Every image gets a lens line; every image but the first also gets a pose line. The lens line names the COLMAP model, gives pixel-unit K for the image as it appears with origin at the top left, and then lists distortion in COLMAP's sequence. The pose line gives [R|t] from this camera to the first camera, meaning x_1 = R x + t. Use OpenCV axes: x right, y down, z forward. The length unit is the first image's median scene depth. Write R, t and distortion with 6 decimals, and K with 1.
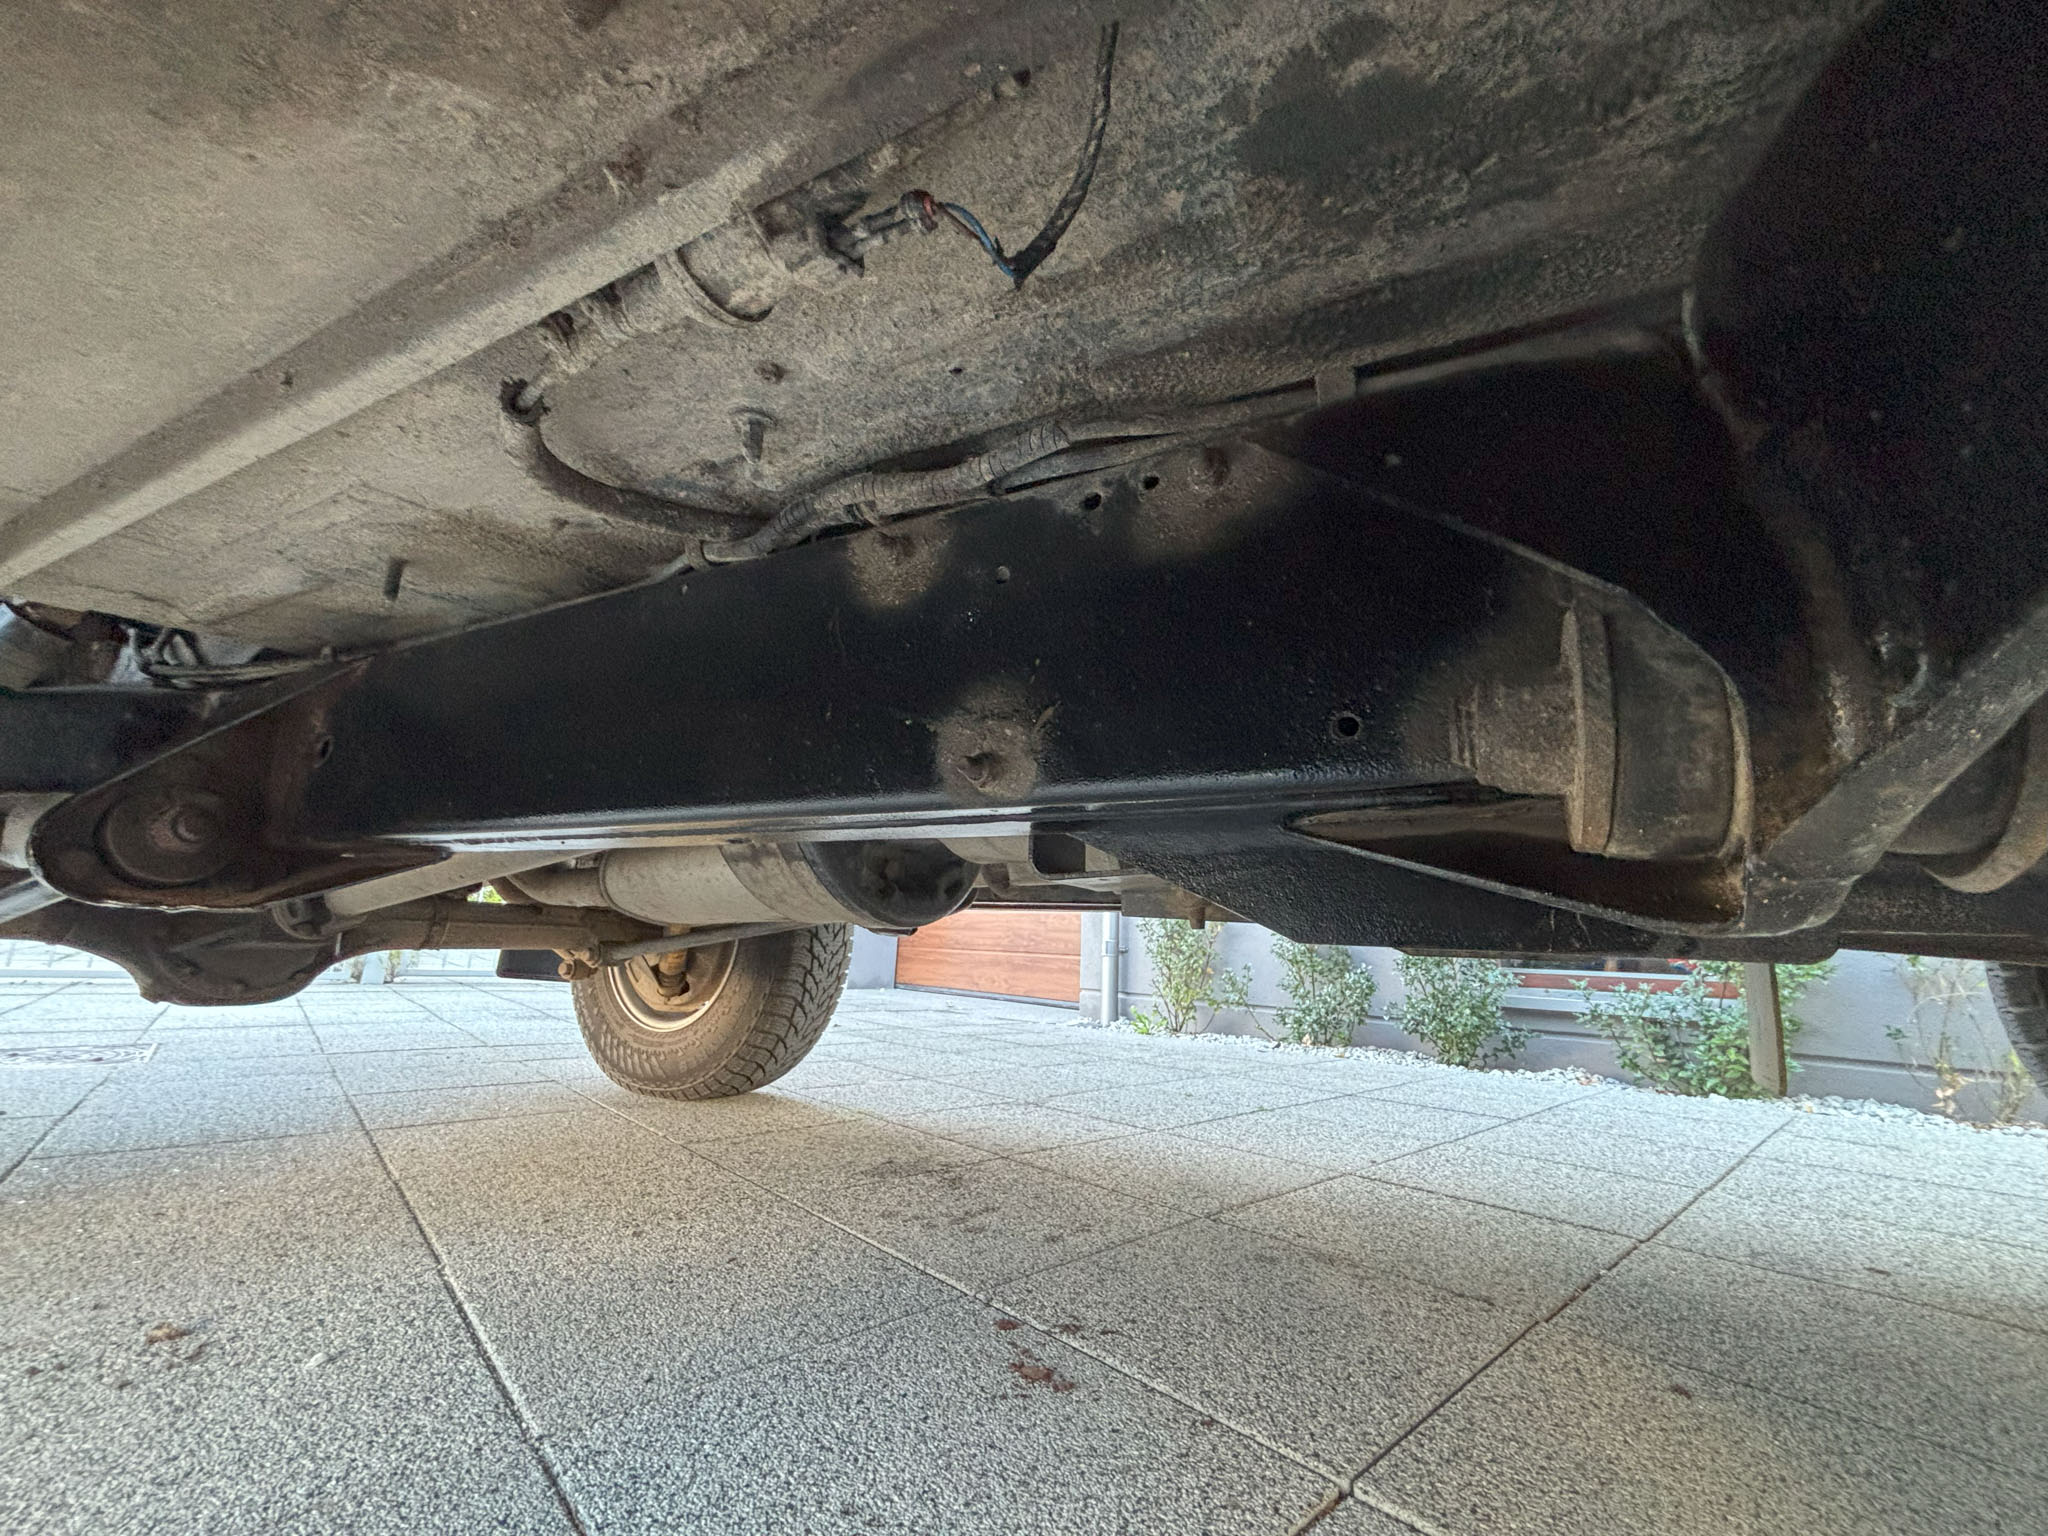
lens RADIAL K [[827.3, 0, 1022.6], [0, 827.3, 760.6], [0, 0, 1]] dist [0.001582, -0.000058]
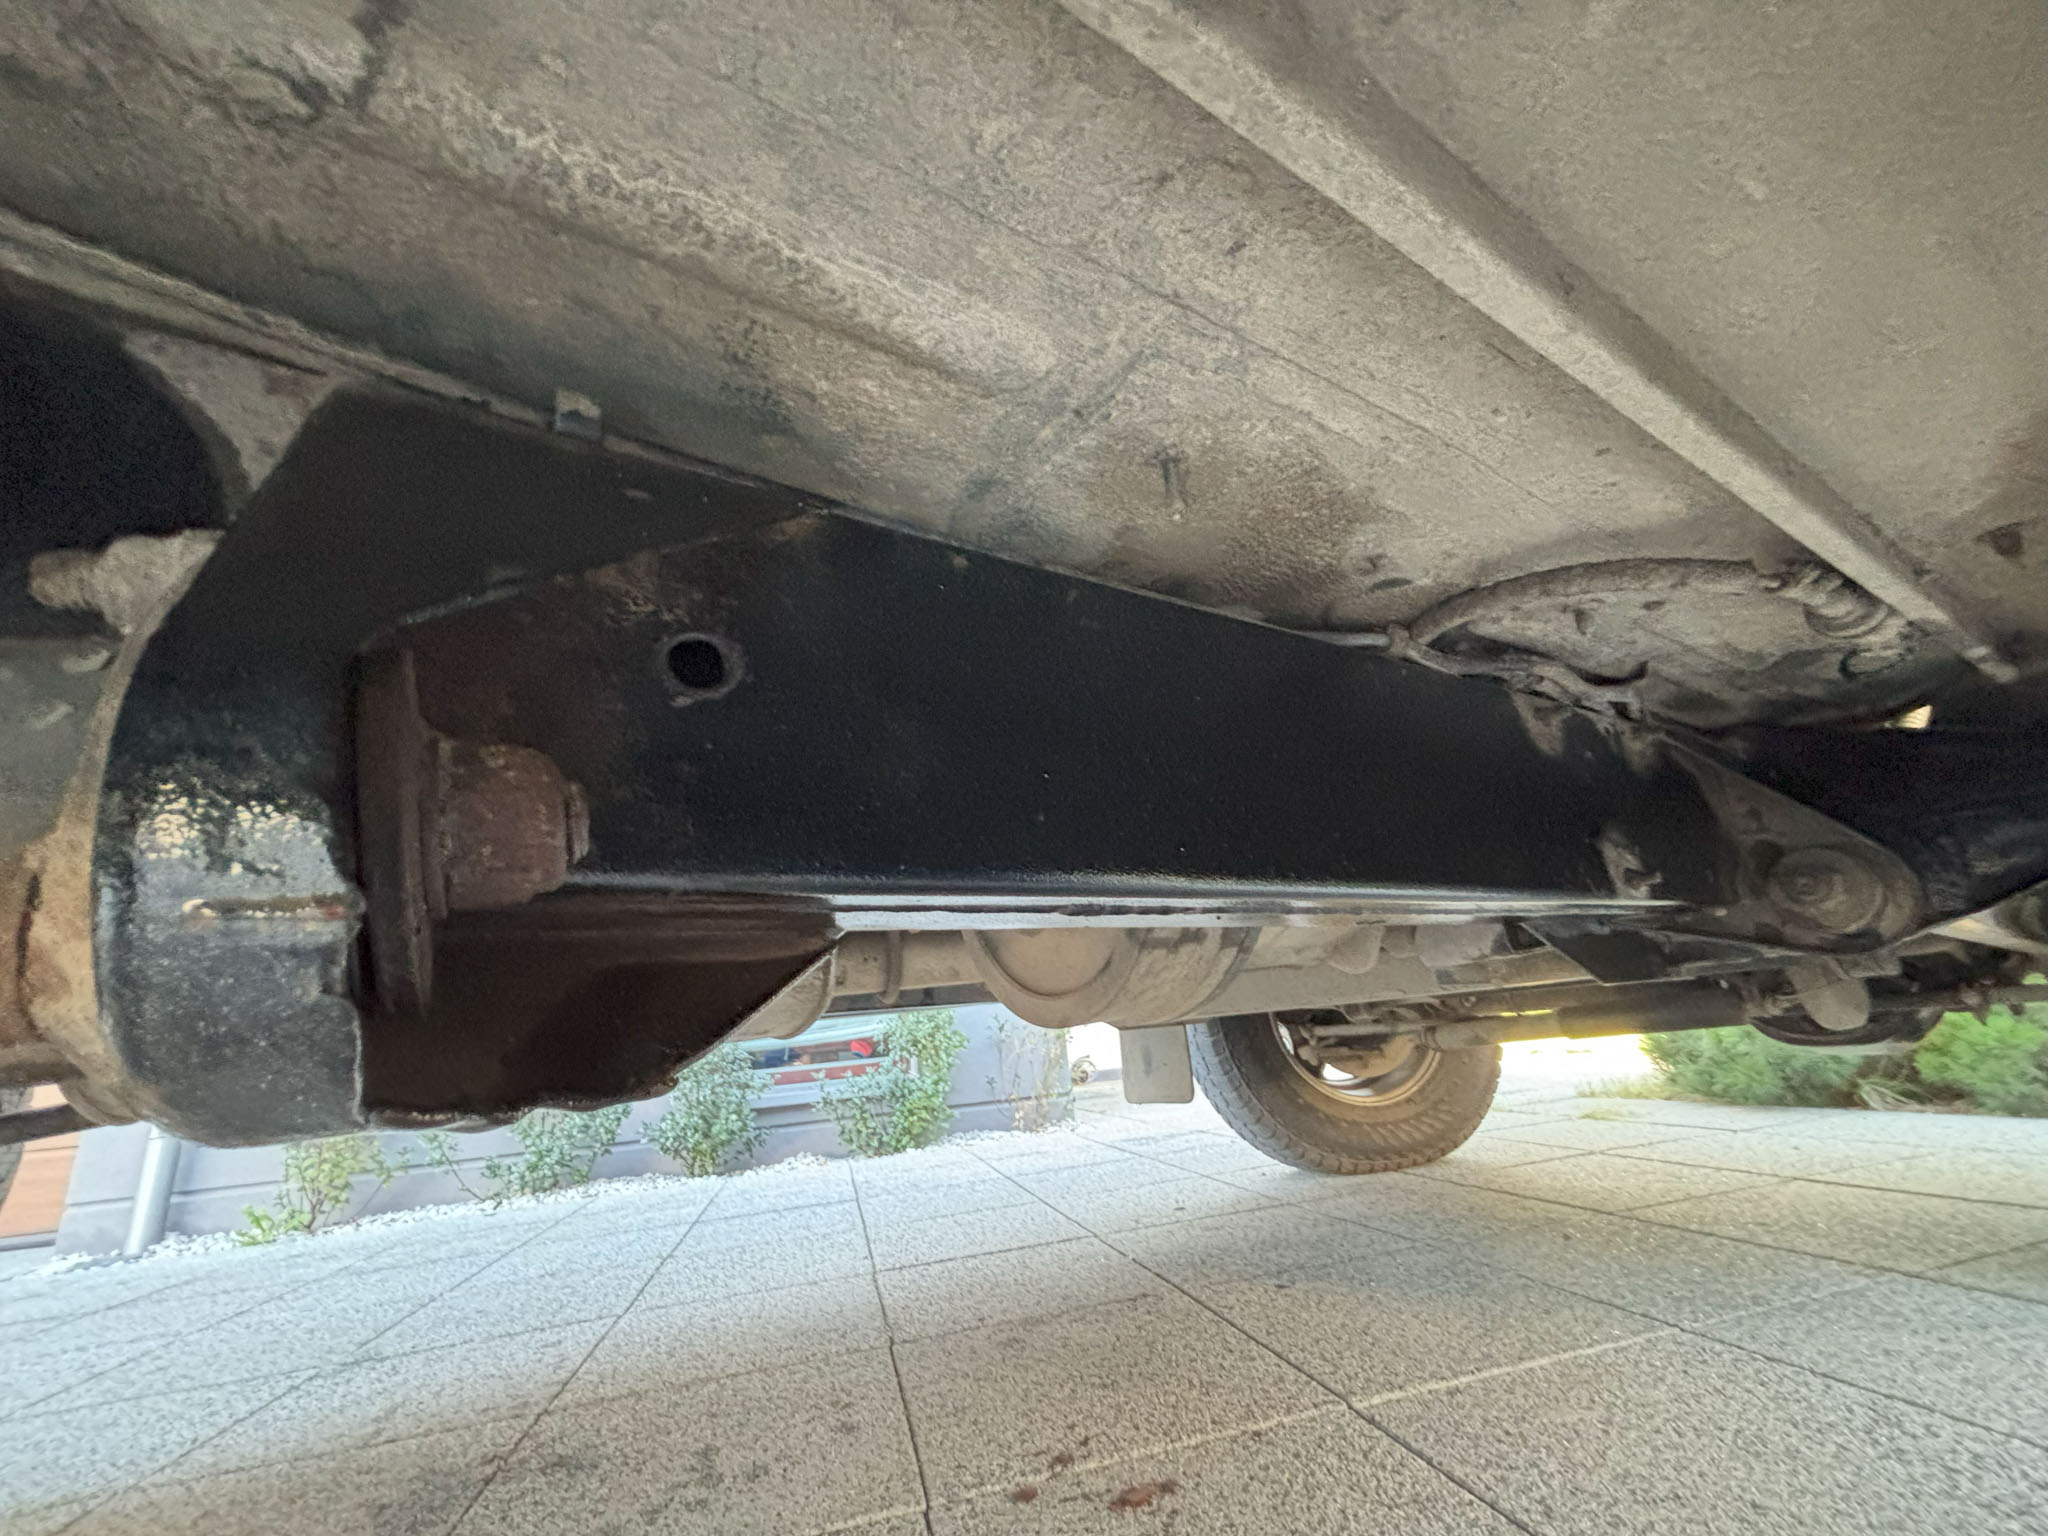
lens RADIAL K [[817.4, 0, 1024.0], [0, 817.4, 768.0], [0, 0, 1]] dist [0.009614, 0.000227]
pose [[0.490333, 0.197548, 0.848851, -0.259624], [-0.085180, 0.980172, -0.178905, 0.023834], [-0.867363, 0.015418, 0.497438, 0.158459]]
